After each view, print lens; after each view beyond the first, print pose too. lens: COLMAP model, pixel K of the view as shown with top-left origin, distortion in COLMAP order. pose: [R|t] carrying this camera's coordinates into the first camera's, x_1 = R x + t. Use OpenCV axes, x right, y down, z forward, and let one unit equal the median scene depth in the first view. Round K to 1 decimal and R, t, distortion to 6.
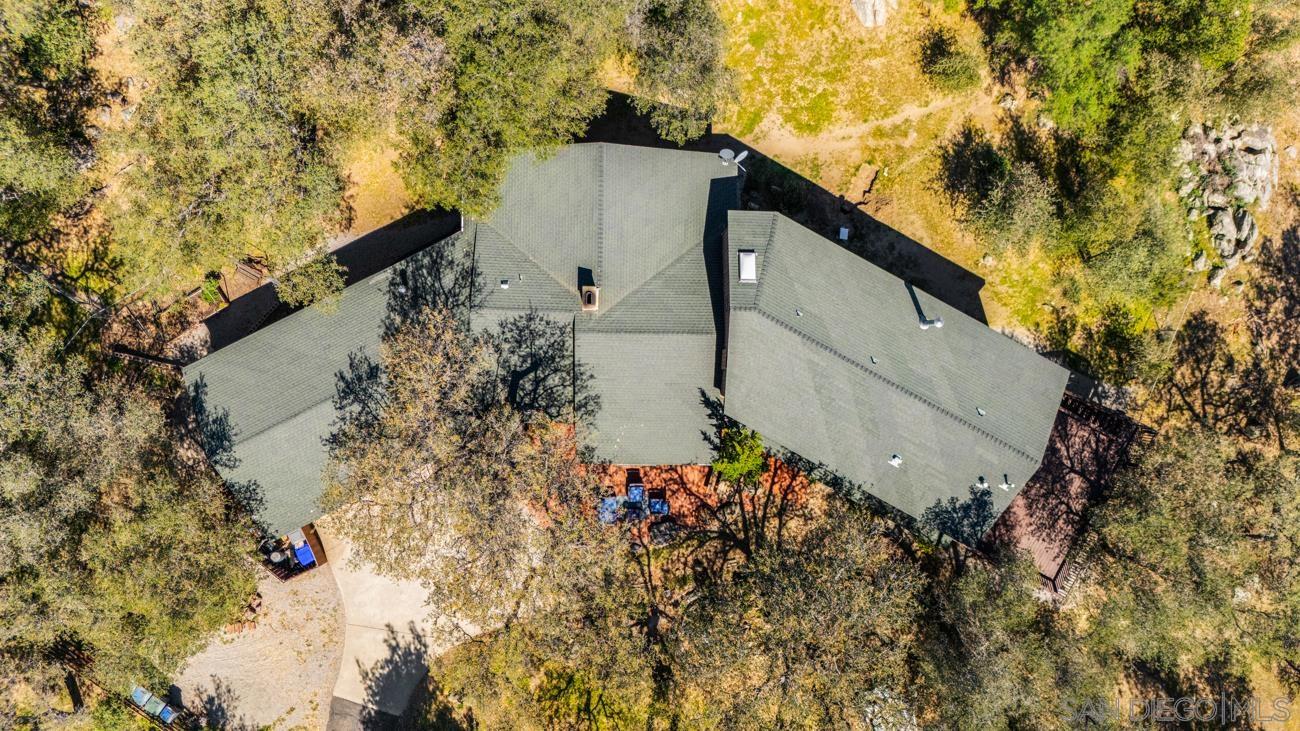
lens RADIAL K [[927.2, 0, 649.7], [0, 927.2, 364.8], [0, 0, 1]] dist [0.007494, 0.001277]
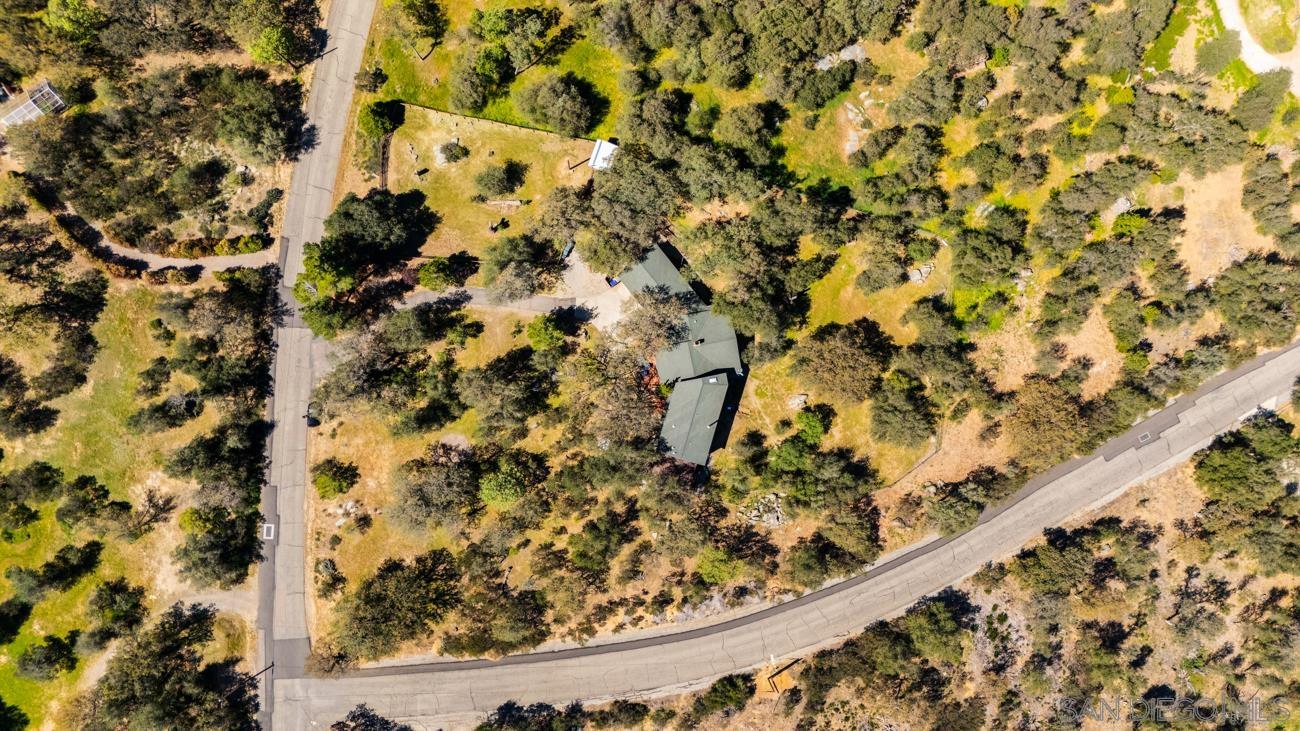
lens RADIAL K [[927.2, 0, 649.9], [0, 927.2, 364.6], [0, 0, 1]] dist [0.007494, 0.001277]
pose [[0.210516, 0.977137, -0.029786, 0.090571], [-0.977442, 0.209855, -0.023840, 0.217533], [-0.017044, 0.034132, 0.999272, -2.688605]]
